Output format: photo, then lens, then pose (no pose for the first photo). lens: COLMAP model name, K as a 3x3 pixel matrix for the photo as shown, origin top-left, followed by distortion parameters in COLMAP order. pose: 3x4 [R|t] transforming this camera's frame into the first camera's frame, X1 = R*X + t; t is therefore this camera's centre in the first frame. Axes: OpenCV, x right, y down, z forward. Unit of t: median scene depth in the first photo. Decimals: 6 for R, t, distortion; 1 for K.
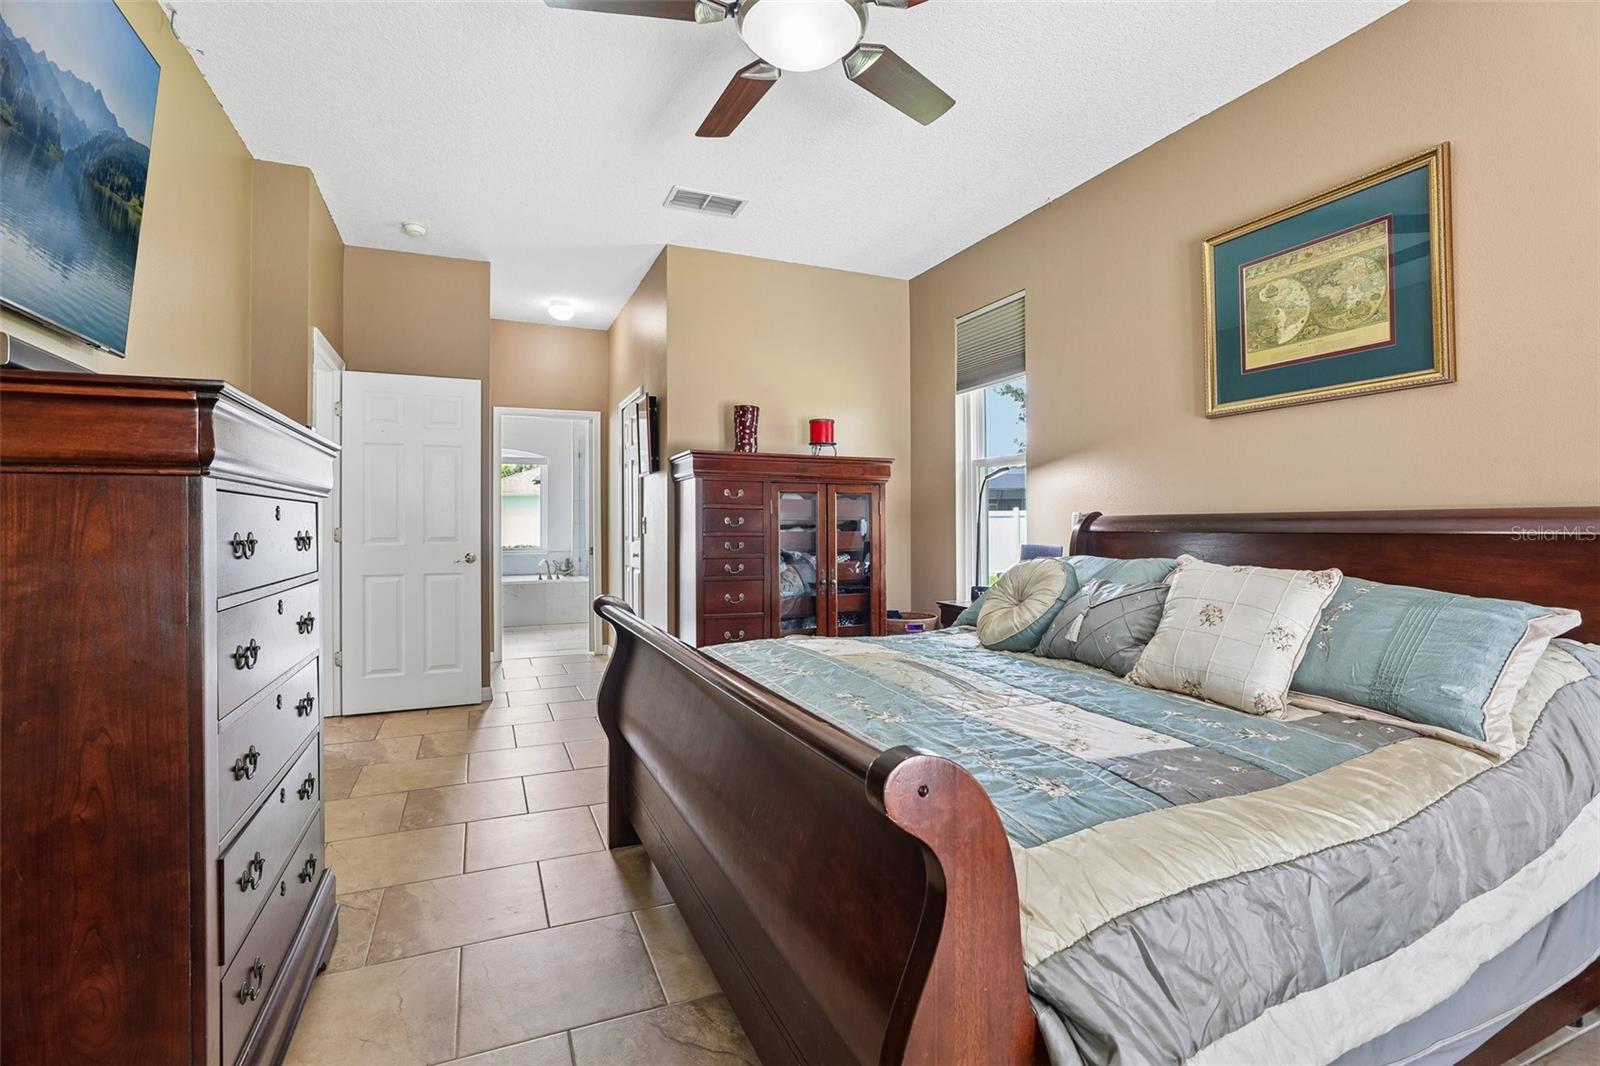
lens RADIAL K [[733.6, 0, 807.8], [0, 733.6, 526.6], [0, 0, 1]] dist [-0.017180, 0.005496]
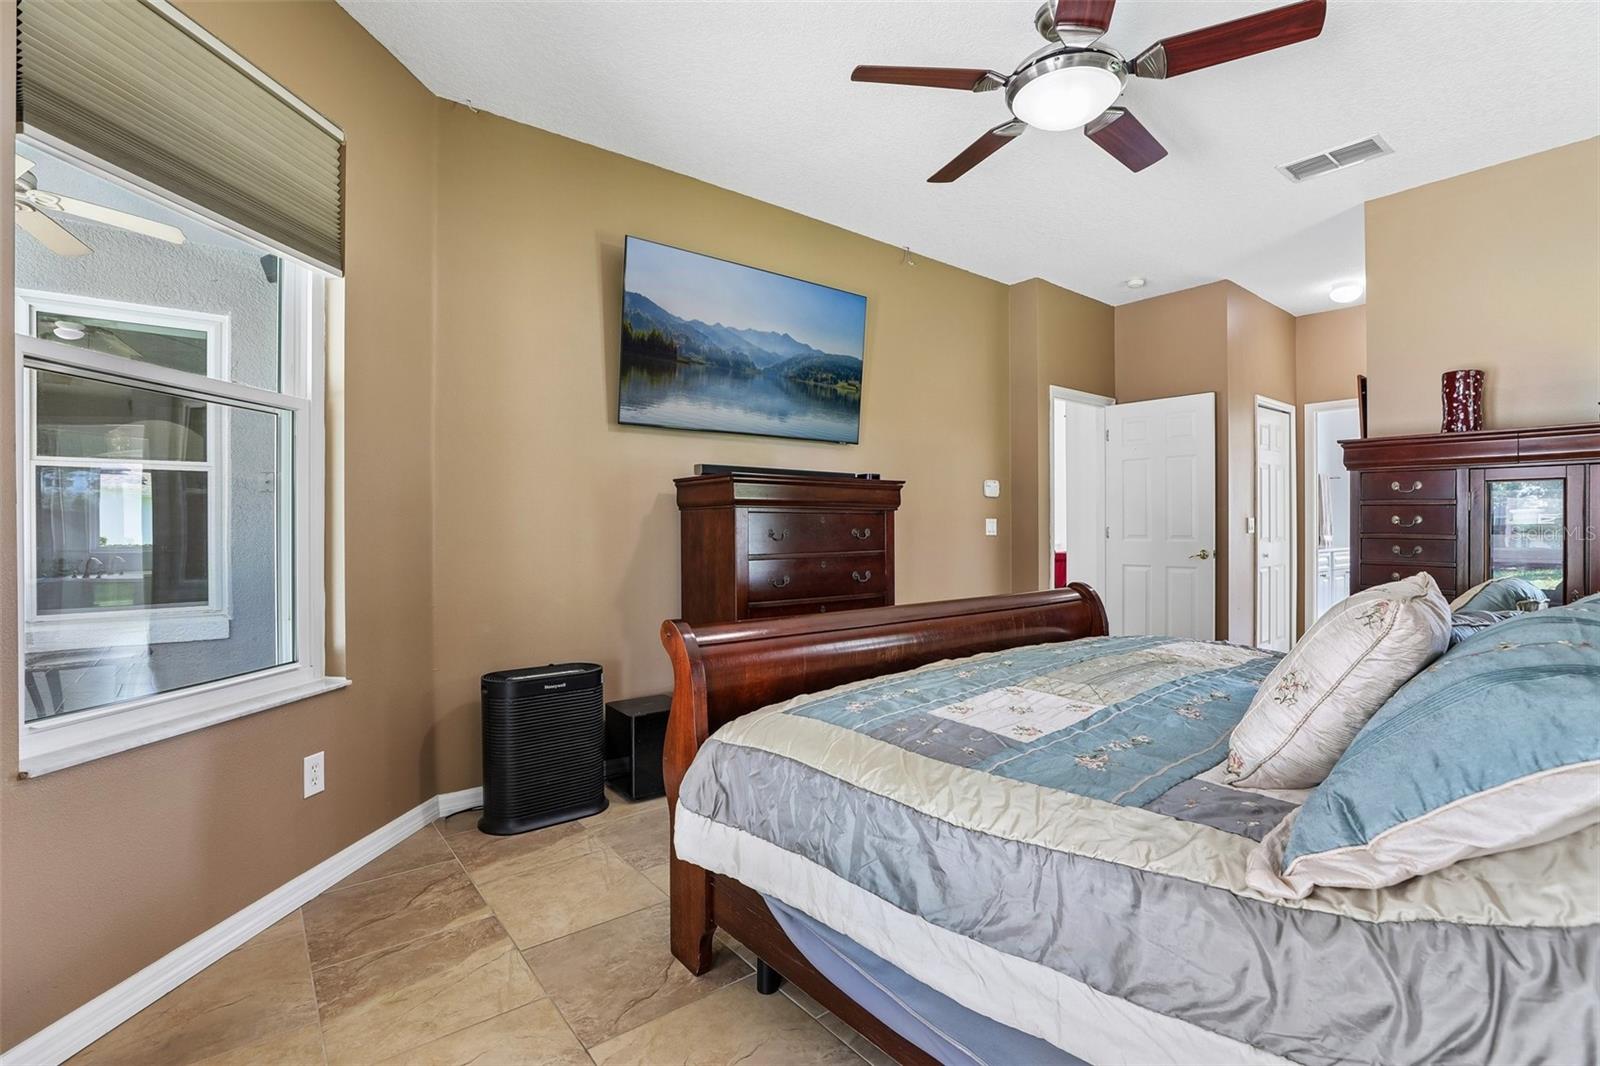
lens RADIAL K [[733.6, 0, 811.5], [0, 733.6, 526.7], [0, 0, 1]] dist [-0.017180, 0.005496]
pose [[0.269022, 0.005907, -0.963116, 0.463092], [-0.003830, 0.999980, 0.005063, -0.002679], [0.963127, 0.002327, 0.269039, 0.138106]]
